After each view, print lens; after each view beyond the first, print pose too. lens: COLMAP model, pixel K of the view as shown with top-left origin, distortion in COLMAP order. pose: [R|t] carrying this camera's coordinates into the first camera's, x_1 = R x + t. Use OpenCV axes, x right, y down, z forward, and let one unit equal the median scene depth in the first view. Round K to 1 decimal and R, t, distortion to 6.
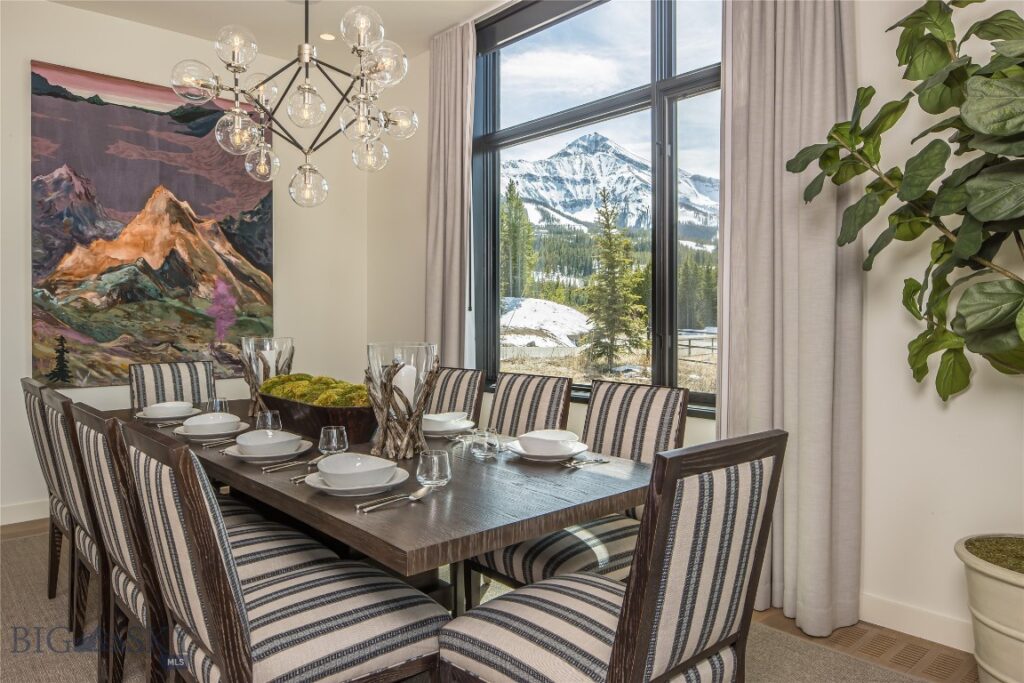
lens RADIAL K [[700.7, 0, 513.0], [0, 700.7, 316.9], [0, 0, 1]] dist [0.001495, -0.000230]
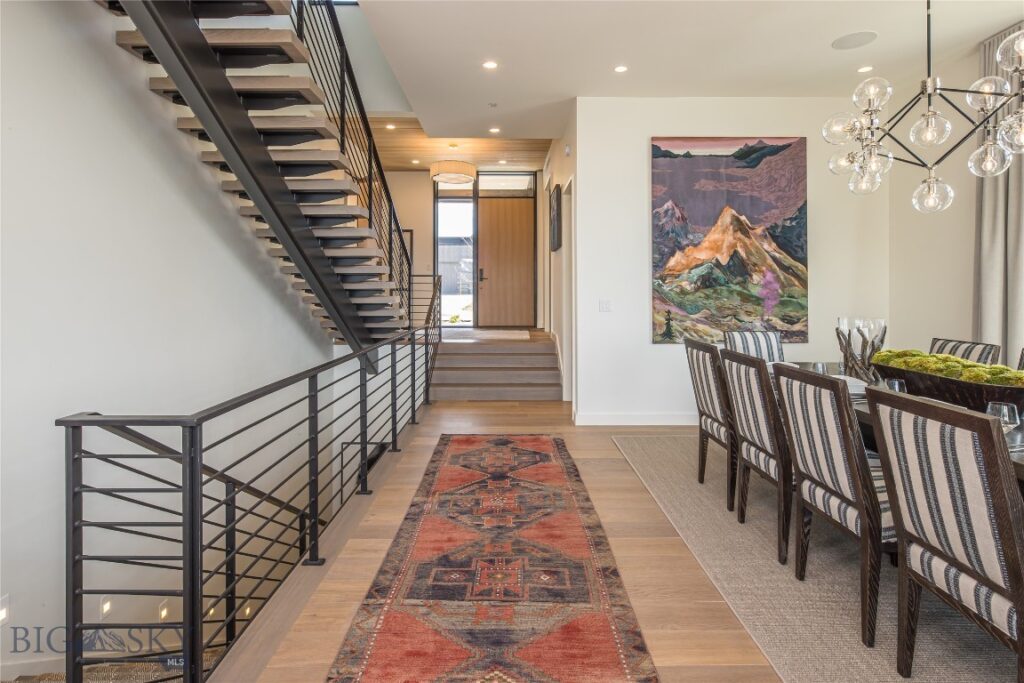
lens RADIAL K [[508.4, 0, 508.6], [0, 508.4, 290.0], [0, 0, 1]] dist [0.000434, -0.000250]
pose [[0.747934, -0.001188, -0.663772, -0.148281], [-0.001323, 0.999994, -0.003281, -0.011913], [0.663772, 0.003332, 0.747927, -0.077244]]
